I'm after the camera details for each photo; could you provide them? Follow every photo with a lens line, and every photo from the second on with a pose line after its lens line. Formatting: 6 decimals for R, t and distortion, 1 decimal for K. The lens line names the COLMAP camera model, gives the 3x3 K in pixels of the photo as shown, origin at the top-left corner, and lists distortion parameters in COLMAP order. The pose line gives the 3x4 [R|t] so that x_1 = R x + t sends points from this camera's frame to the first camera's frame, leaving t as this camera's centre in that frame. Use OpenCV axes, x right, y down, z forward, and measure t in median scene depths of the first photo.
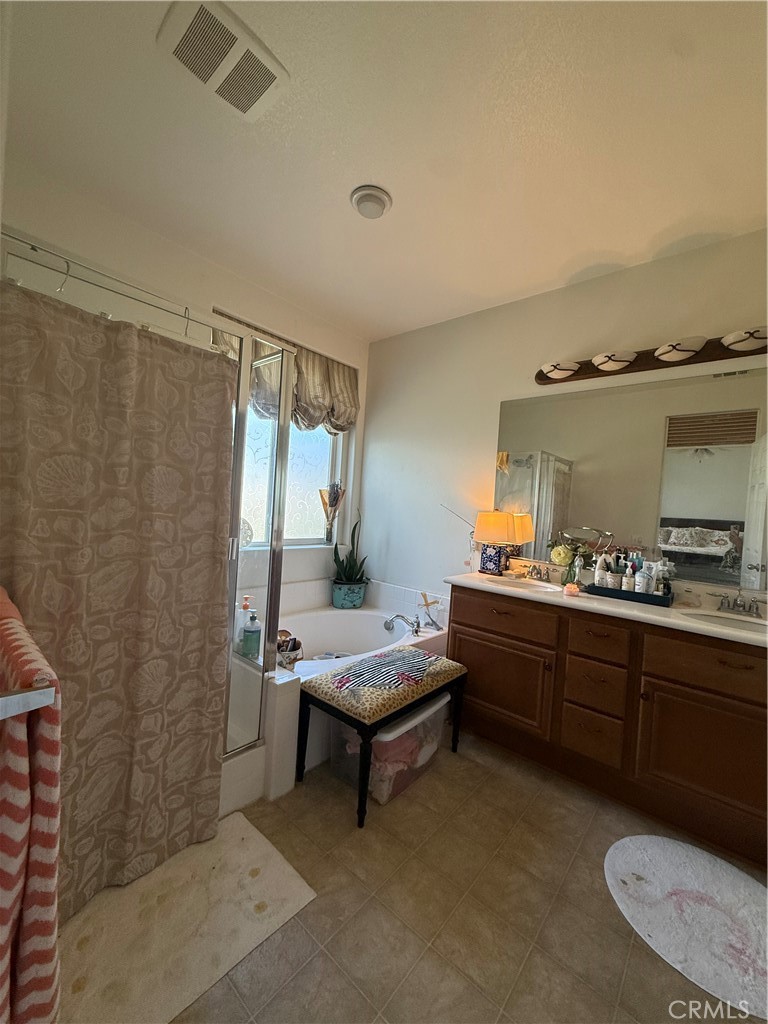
lens RADIAL K [[409.3, 0, 384.2], [0, 409.3, 511.7], [0, 0, 1]] dist [-0.000712, 0.001215]
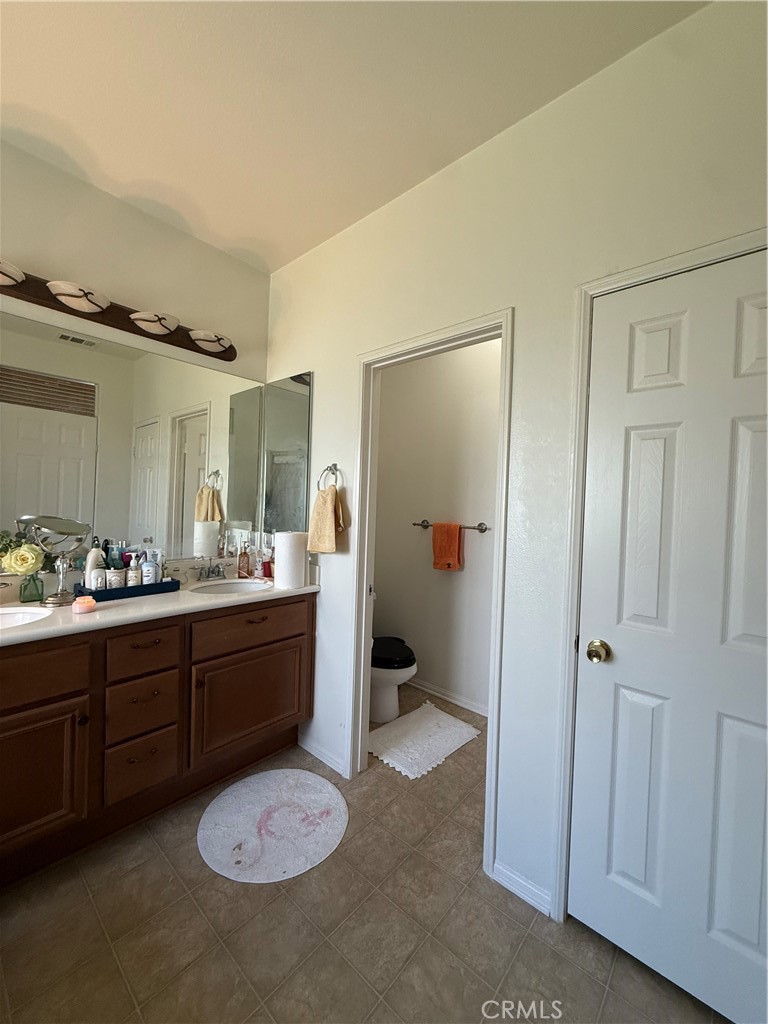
lens RADIAL K [[409.3, 0, 383.2], [0, 409.3, 512.1], [0, 0, 1]] dist [-0.000712, 0.001215]
pose [[0.010761, -0.080273, 0.996715, -0.272314], [-0.021566, 0.996522, 0.080491, -0.047823], [-0.999710, -0.022361, 0.008992, 0.480479]]
